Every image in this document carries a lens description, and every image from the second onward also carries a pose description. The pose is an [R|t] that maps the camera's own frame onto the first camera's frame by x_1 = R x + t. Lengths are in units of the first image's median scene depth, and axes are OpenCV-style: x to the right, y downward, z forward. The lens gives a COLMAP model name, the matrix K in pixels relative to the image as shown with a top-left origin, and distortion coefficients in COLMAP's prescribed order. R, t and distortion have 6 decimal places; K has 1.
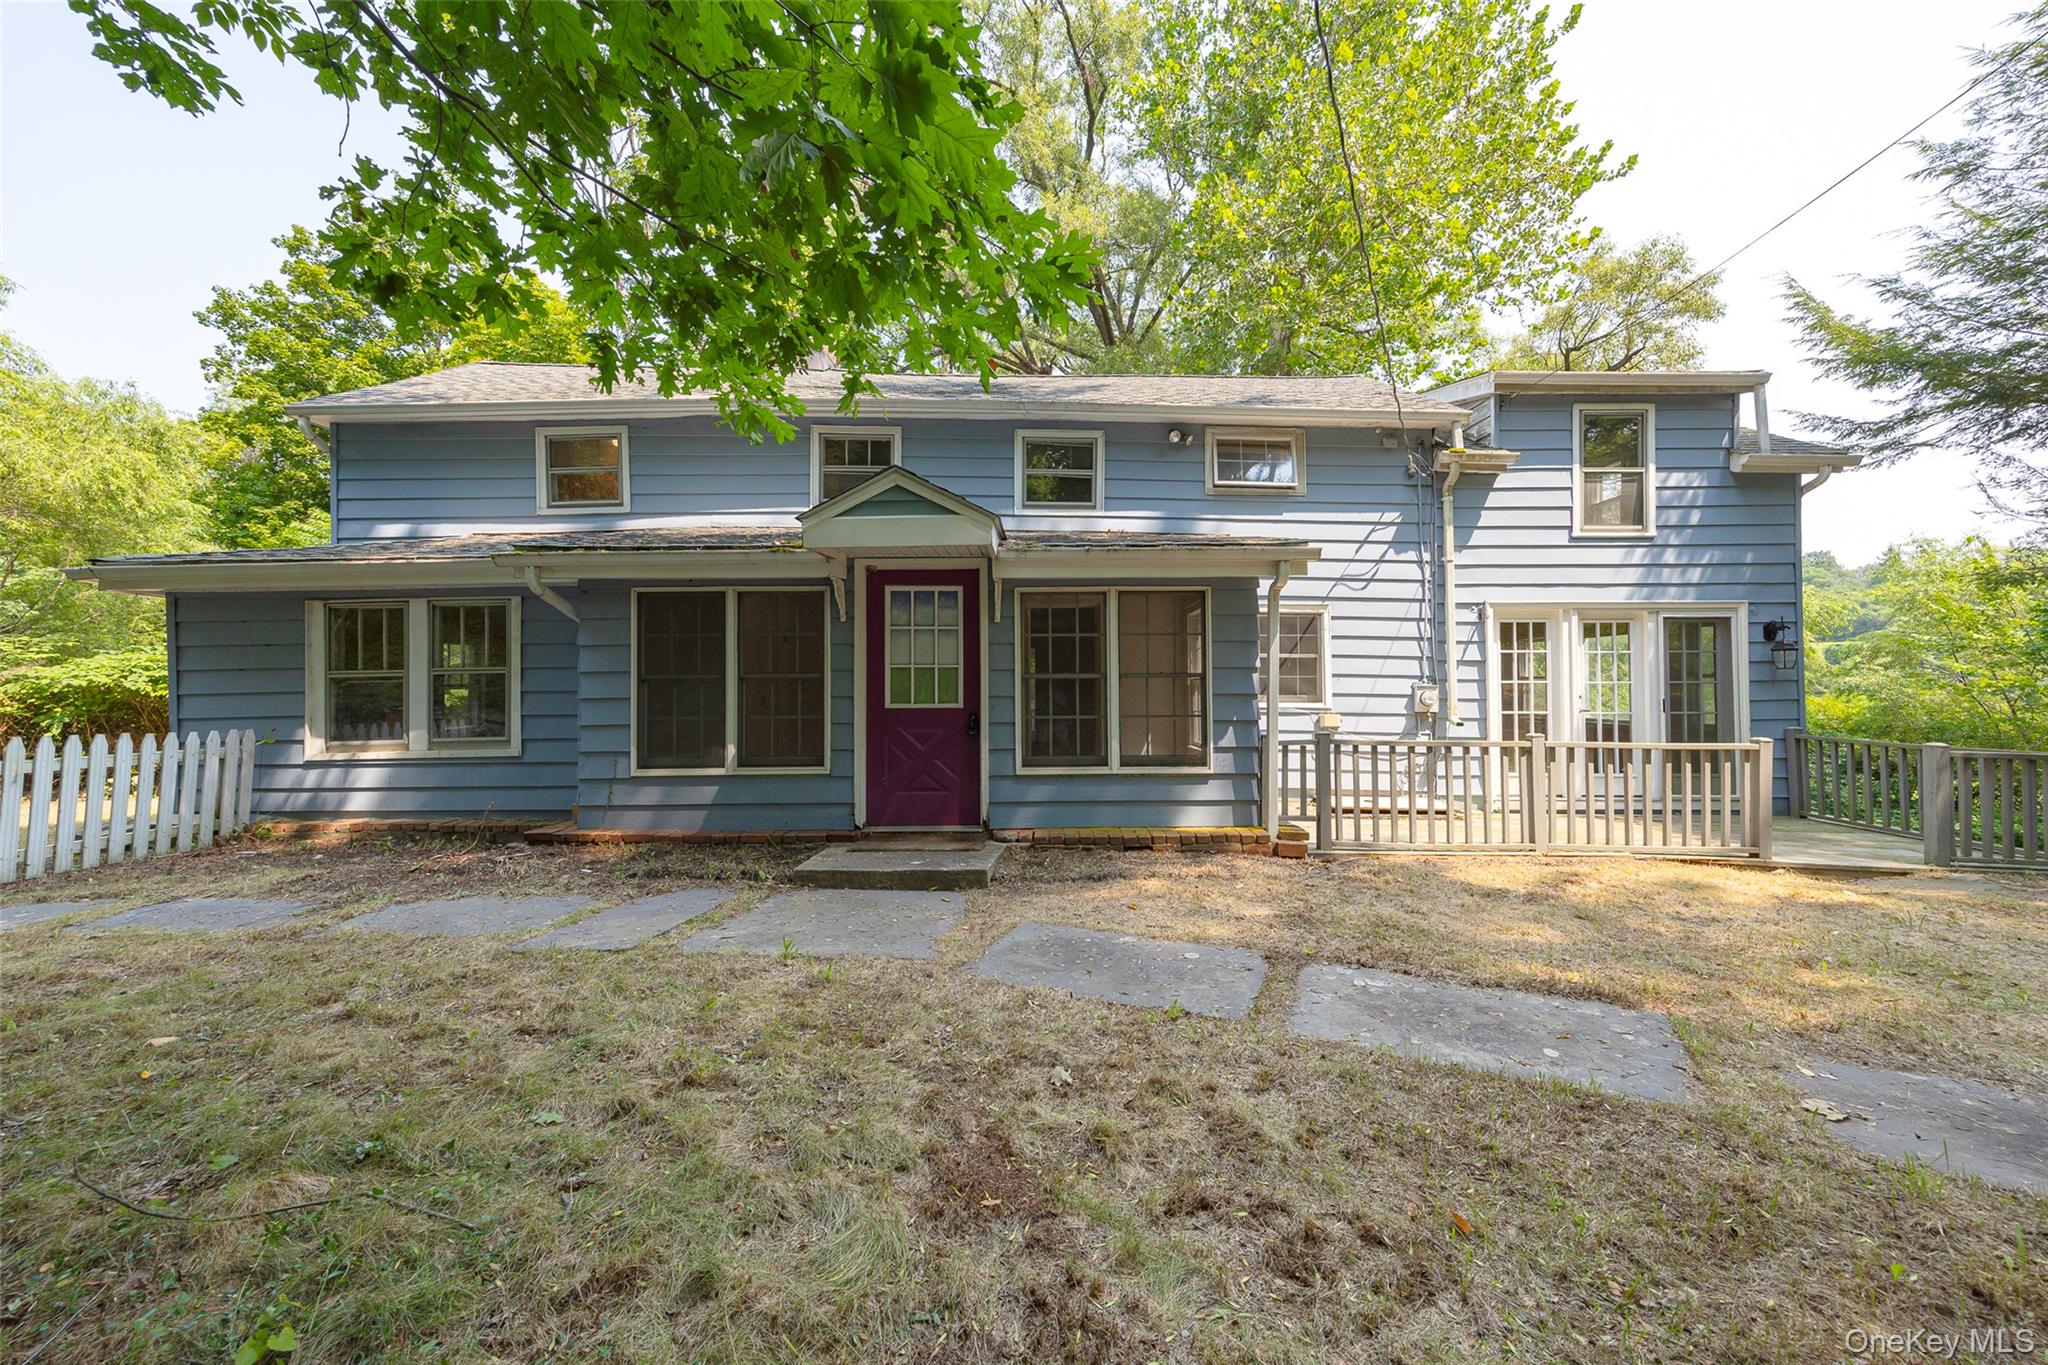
lens RADIAL K [[945.6, 0, 1022.2], [0, 945.6, 669.1], [0, 0, 1]] dist [-0.067356, 0.026600]
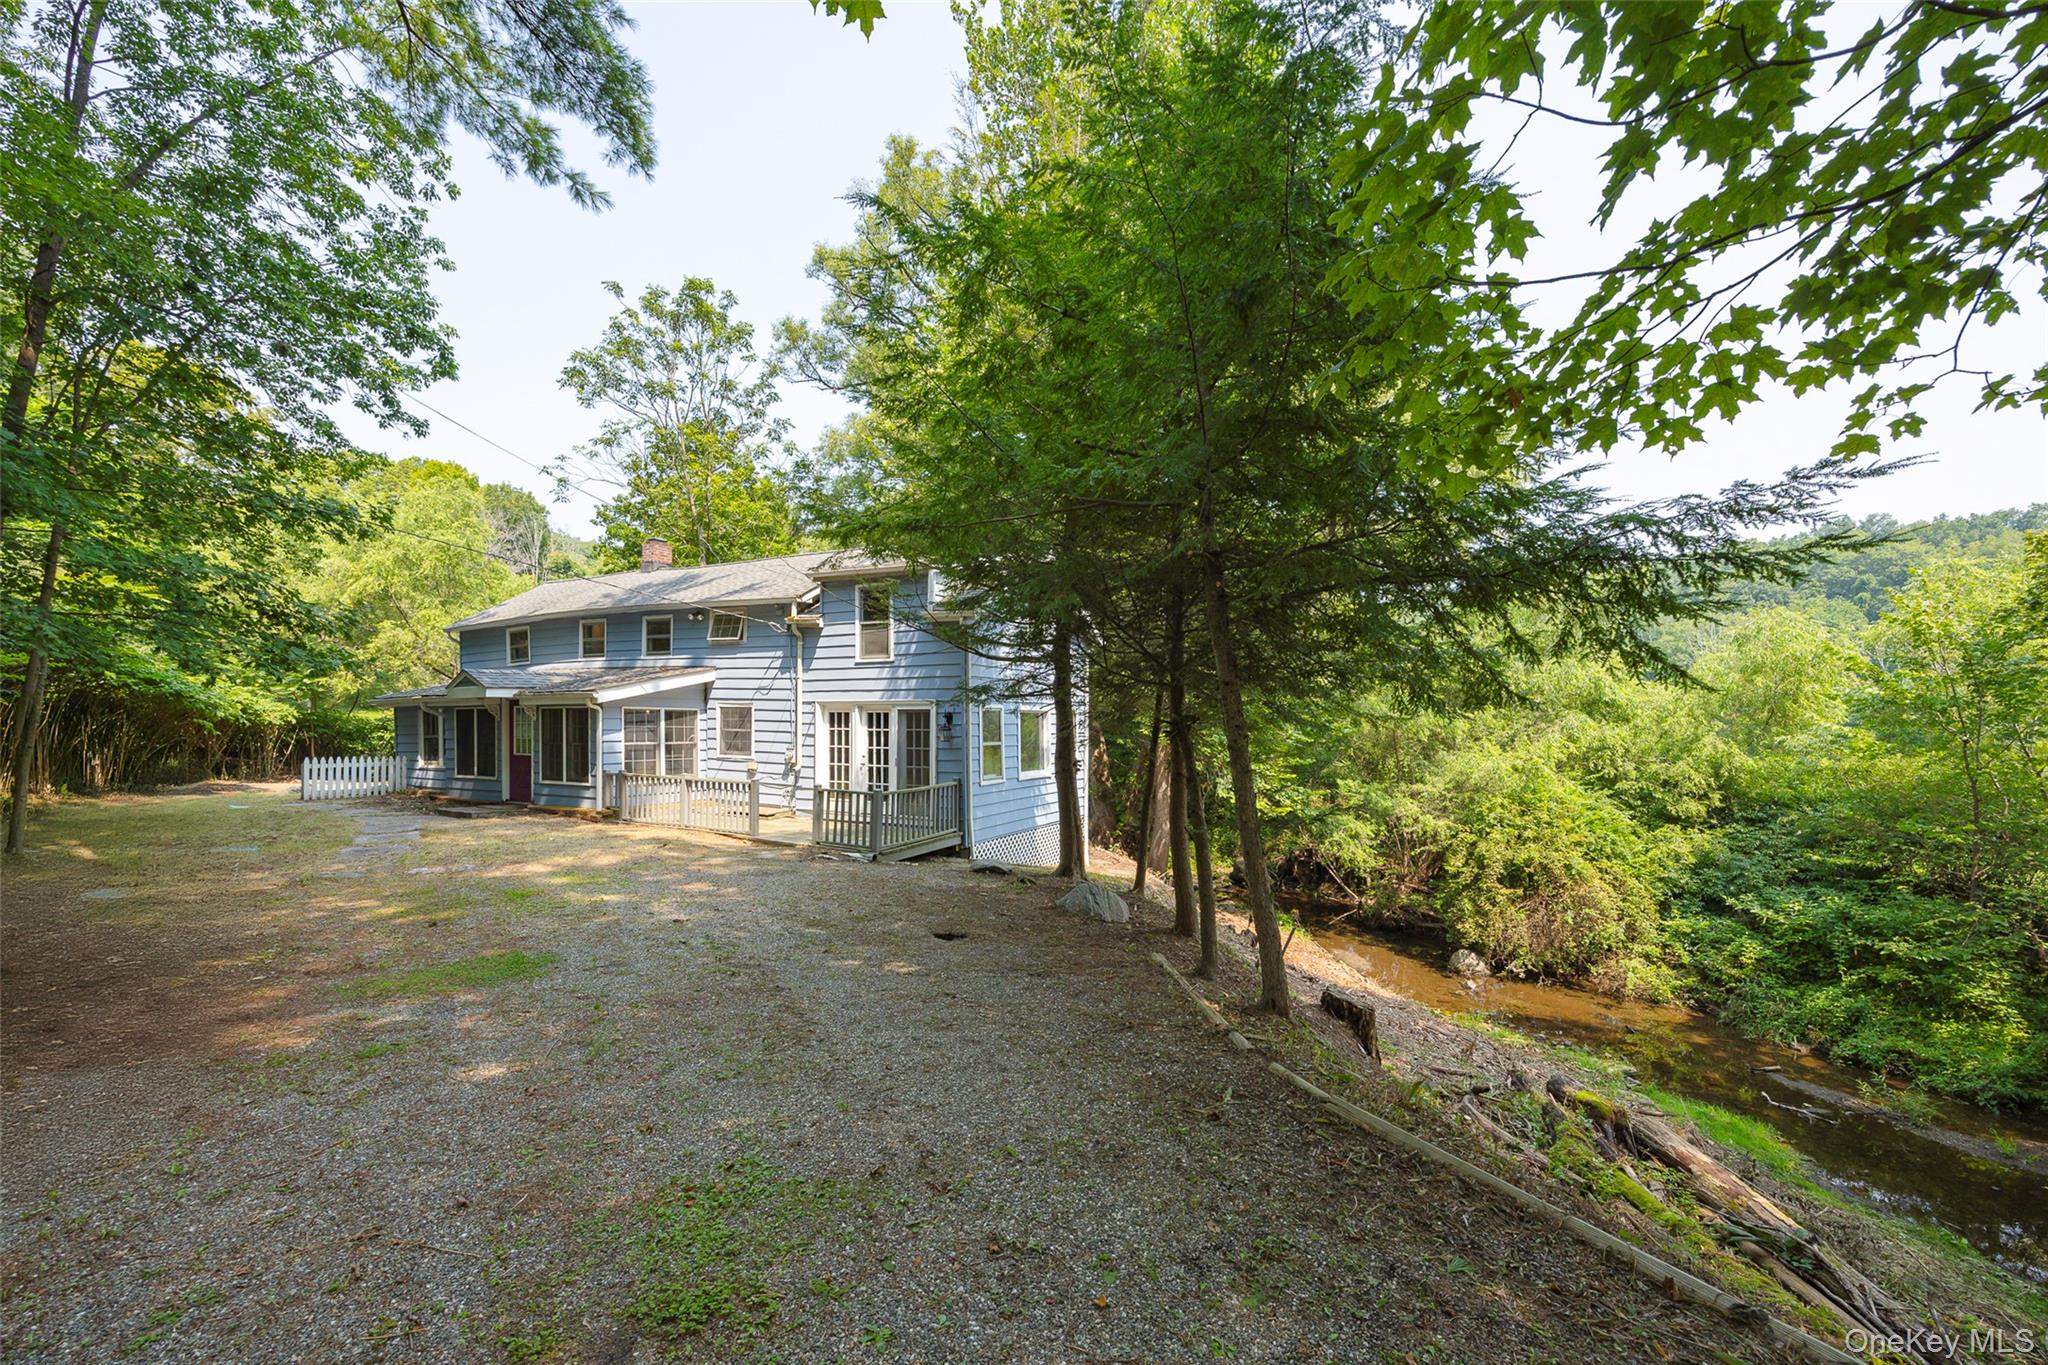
lens RADIAL K [[972.8, 0, 1025.3], [0, 972.8, 662.3], [0, 0, 1]] dist [-0.071247, 0.030088]
pose [[0.875949, -0.021842, -0.481909, 1.725332], [0.003679, 0.999248, -0.038602, -0.072846], [0.482389, 0.032041, 0.875371, -0.414437]]
